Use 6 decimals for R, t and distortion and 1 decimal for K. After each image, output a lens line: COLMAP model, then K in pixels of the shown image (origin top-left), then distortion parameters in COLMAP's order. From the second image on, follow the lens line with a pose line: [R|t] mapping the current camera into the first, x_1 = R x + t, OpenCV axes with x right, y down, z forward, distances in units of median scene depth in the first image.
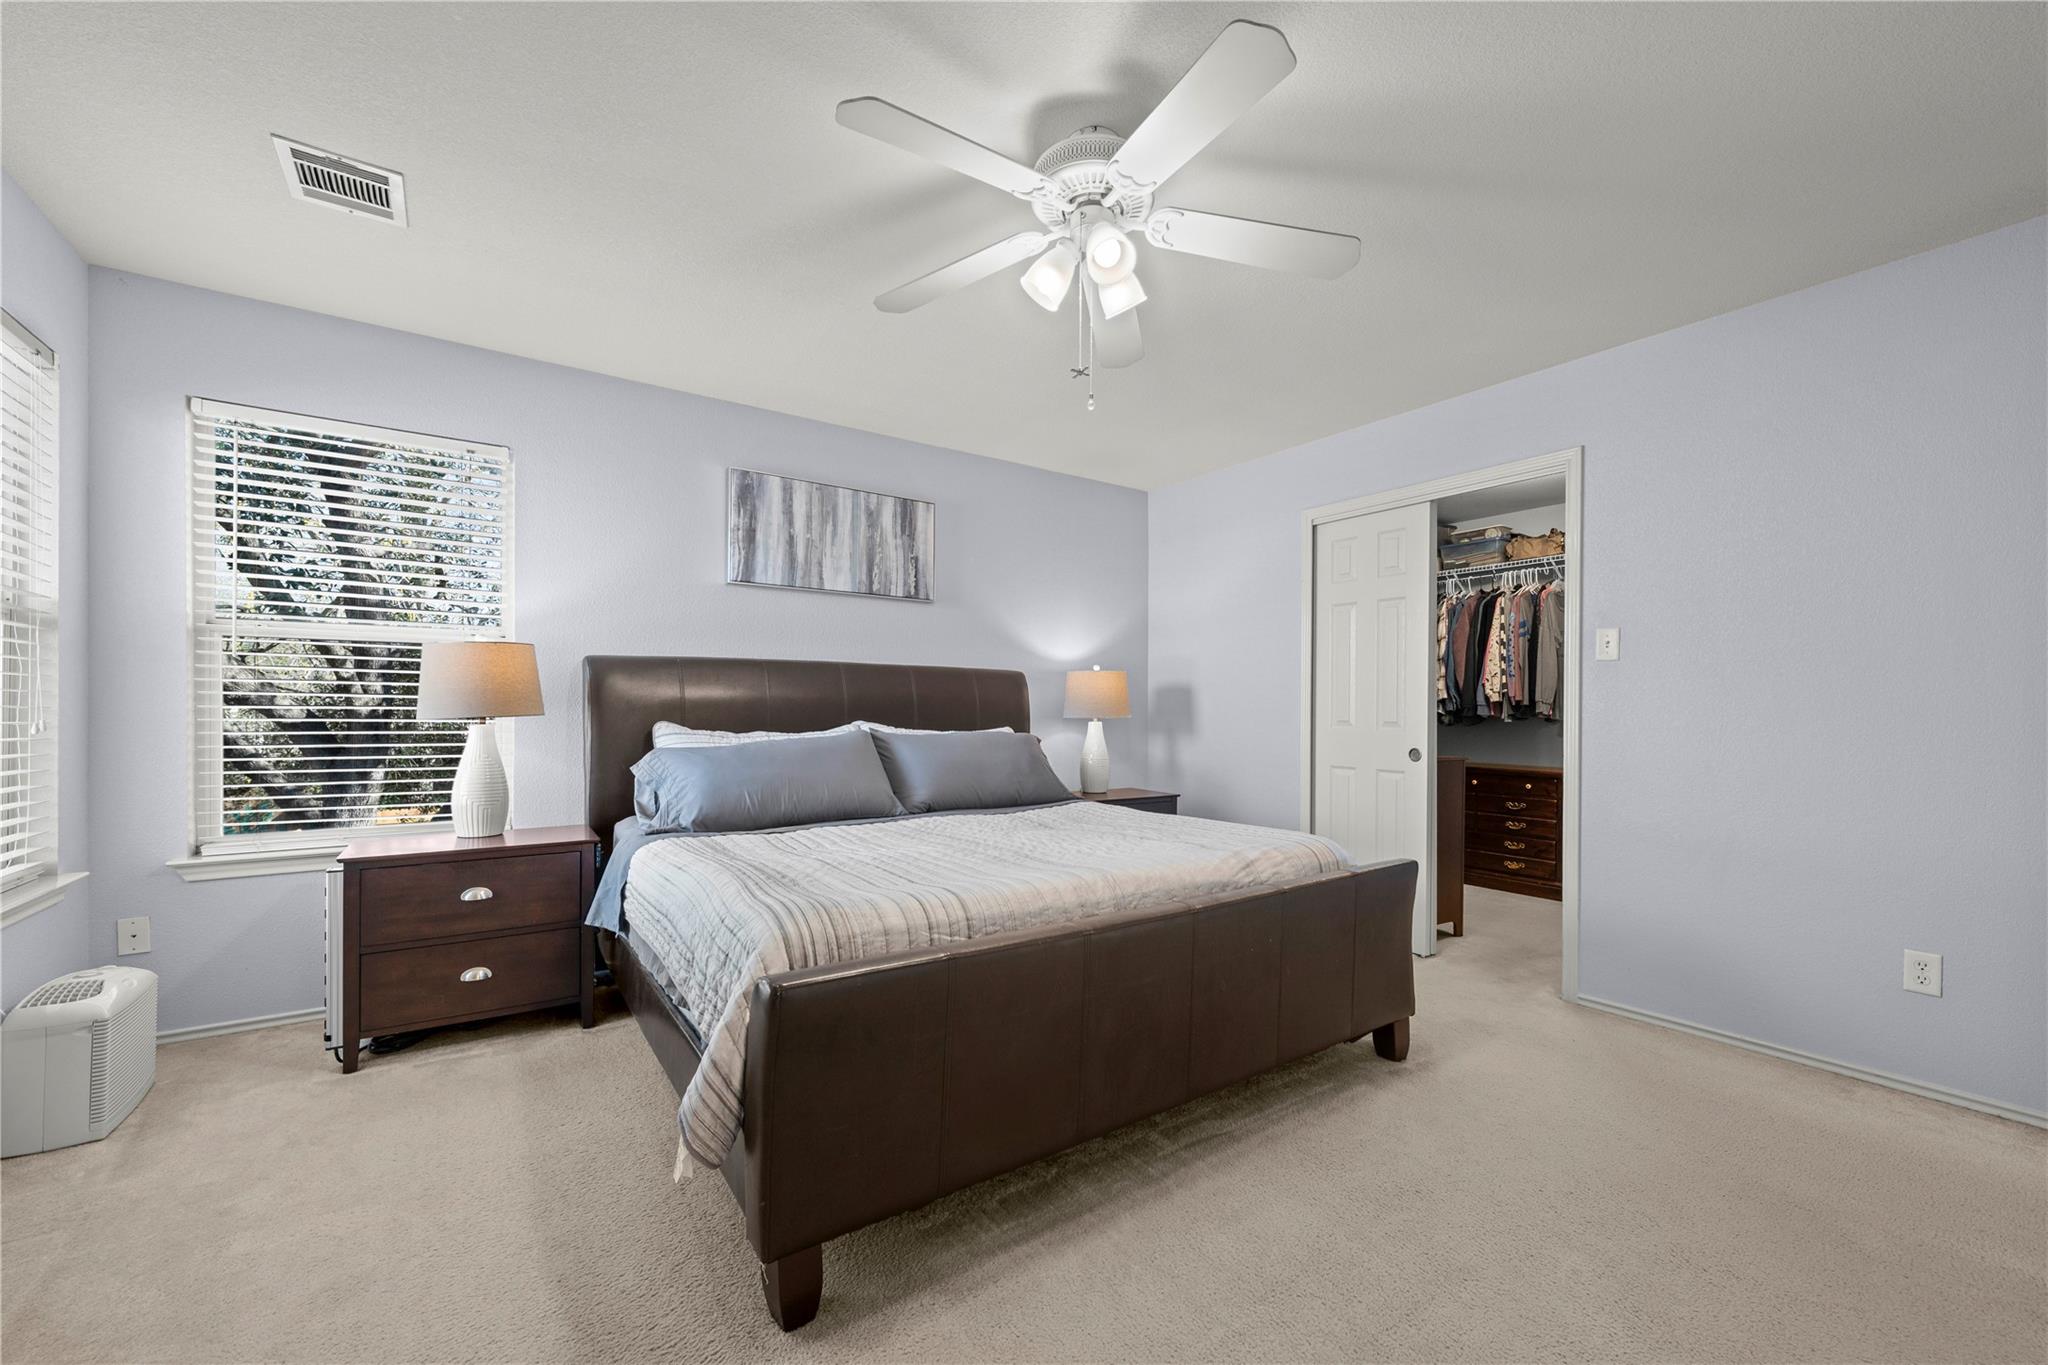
lens RADIAL K [[817.1, 0, 1016.3], [0, 817.1, 713.0], [0, 0, 1]] dist [0.006586, -0.000375]
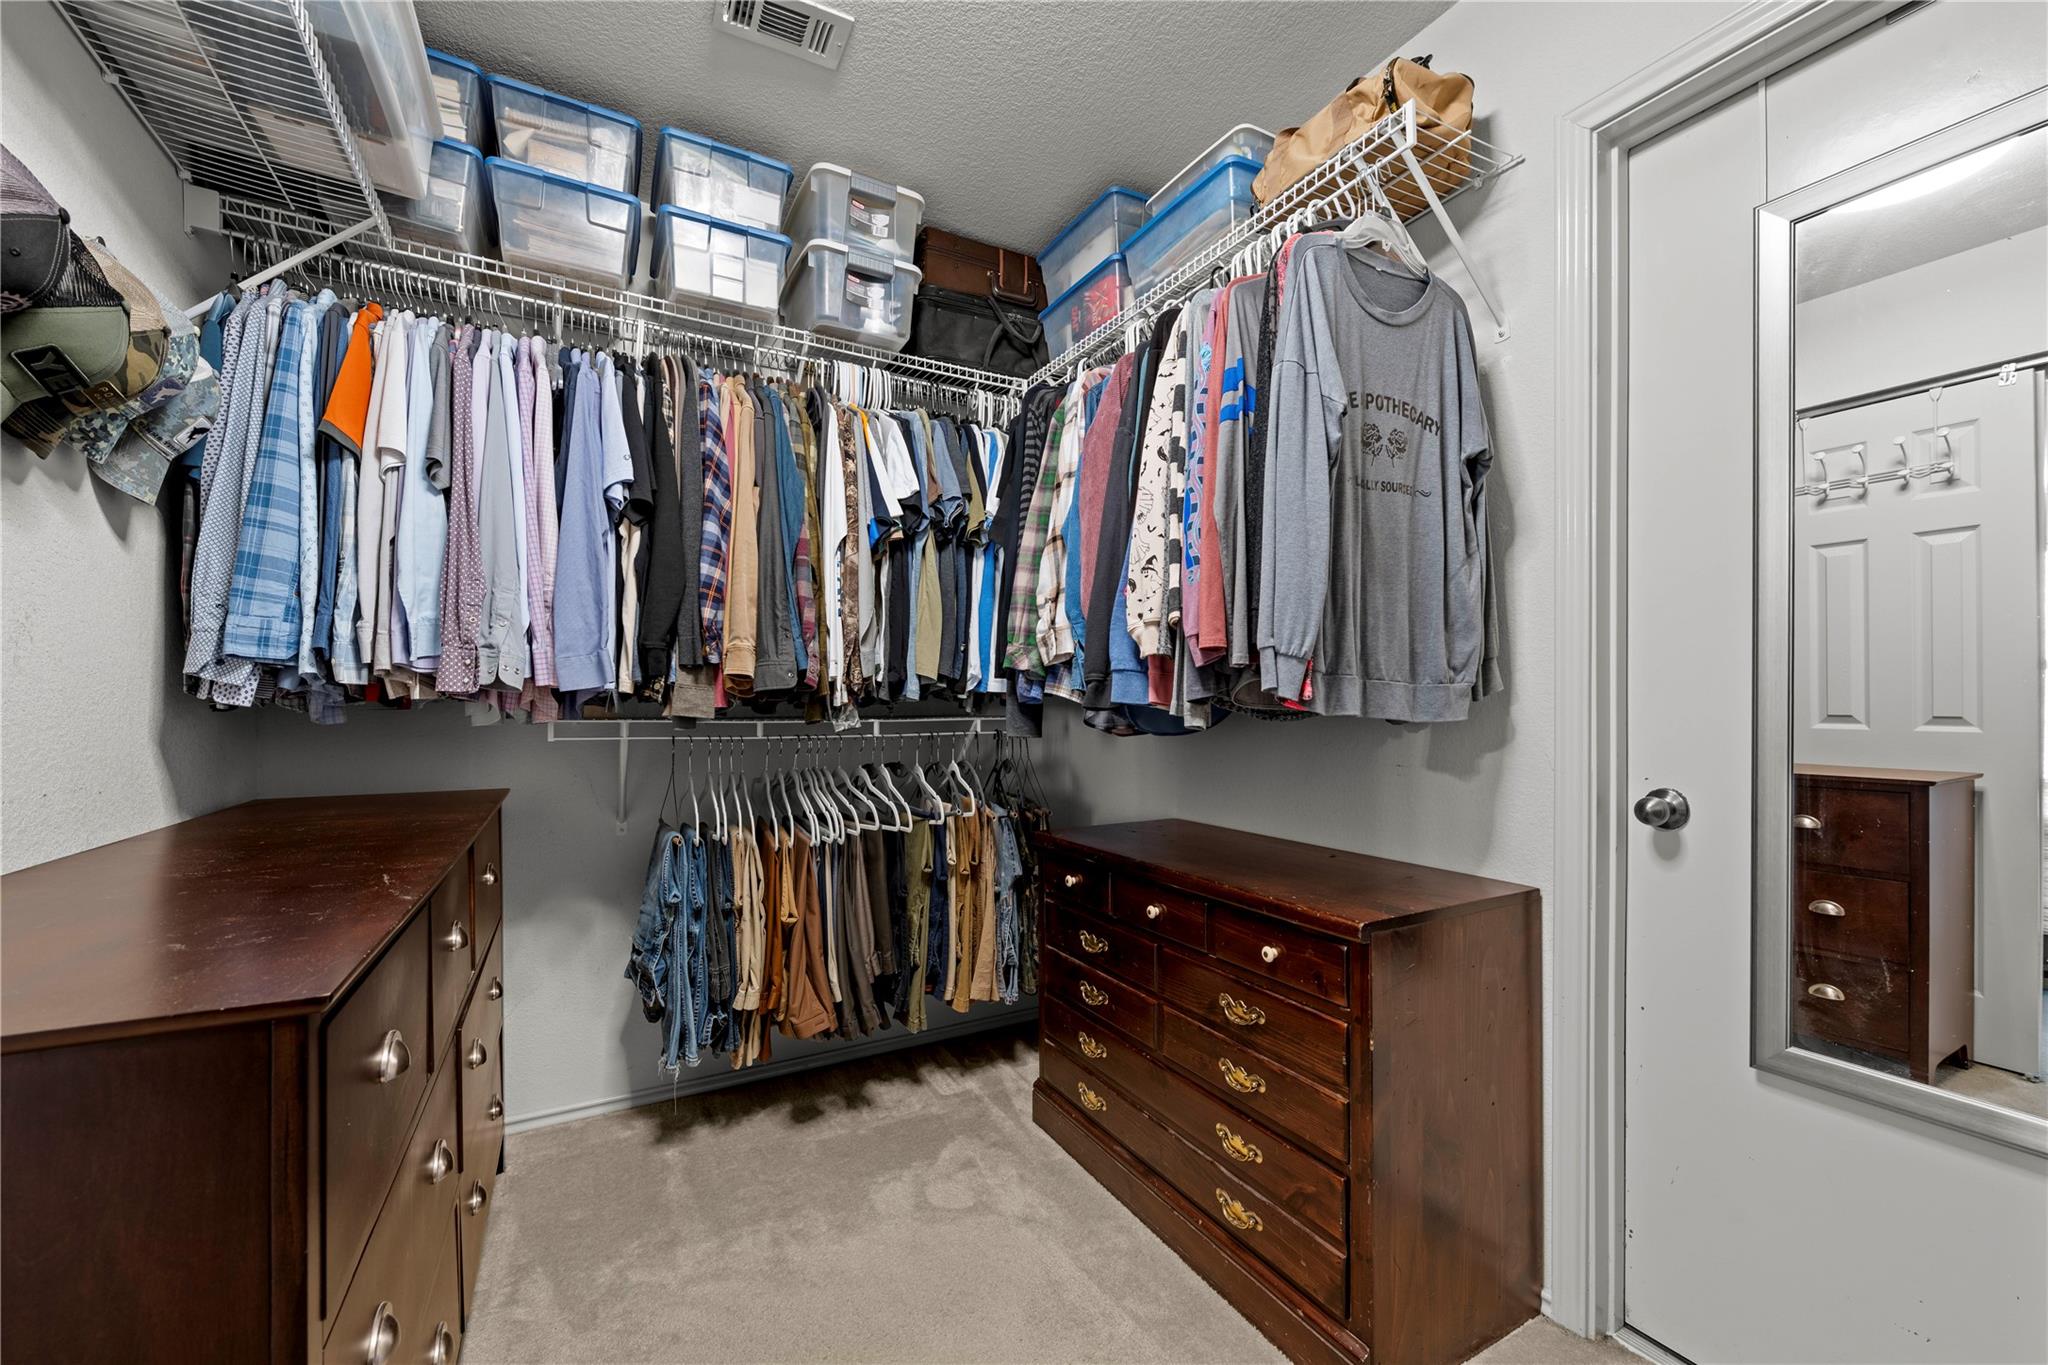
lens RADIAL K [[817.1, 0, 1024.5], [0, 817.1, 703.9], [0, 0, 1]] dist [0.006586, -0.000375]
pose [[0.994518, -0.003909, -0.104494, 0.570139], [0.003666, 0.999990, -0.002519, 0.003619], [0.104503, 0.002122, 0.994522, 0.708164]]
